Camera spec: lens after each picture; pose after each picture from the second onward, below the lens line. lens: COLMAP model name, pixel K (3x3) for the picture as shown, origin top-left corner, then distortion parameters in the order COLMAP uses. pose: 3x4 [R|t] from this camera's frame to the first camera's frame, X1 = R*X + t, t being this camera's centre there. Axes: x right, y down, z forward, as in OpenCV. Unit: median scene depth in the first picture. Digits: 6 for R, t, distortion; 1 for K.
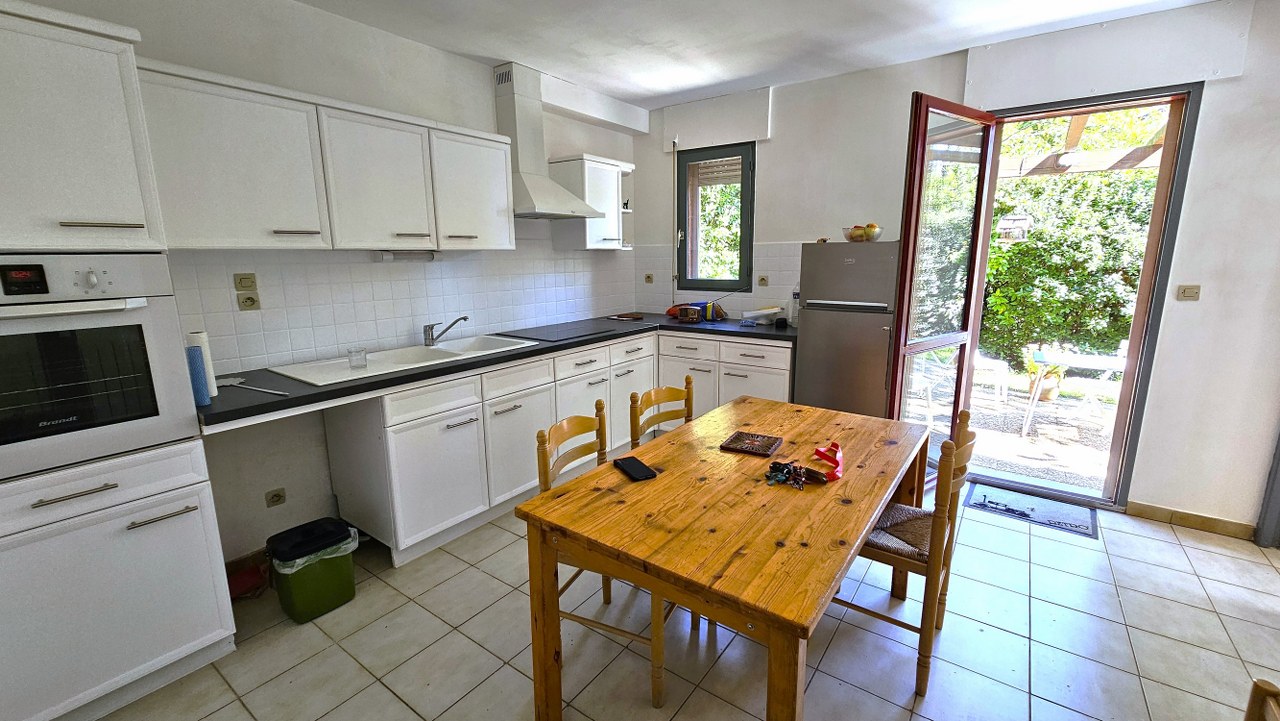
lens RADIAL K [[523.5, 0, 644.9], [0, 523.5, 359.6], [0, 0, 1]] dist [-0.001407, -0.000109]
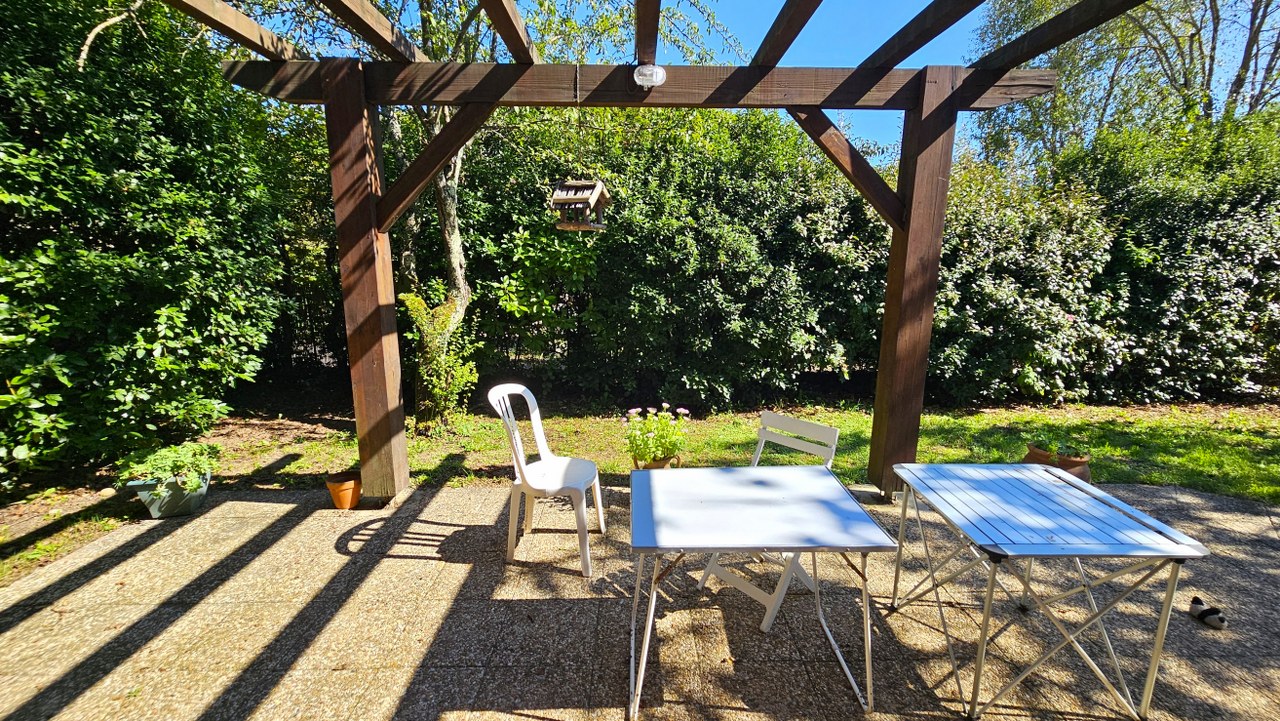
lens RADIAL K [[523.5, 0, 638.0], [0, 523.5, 358.4], [0, 0, 1]] dist [-0.001407, -0.000109]
pose [[0.805848, -0.113947, 0.581055, 0.338631], [0.114102, 0.992800, 0.036447, -0.085380], [-0.581024, 0.036929, 0.813048, 0.429015]]
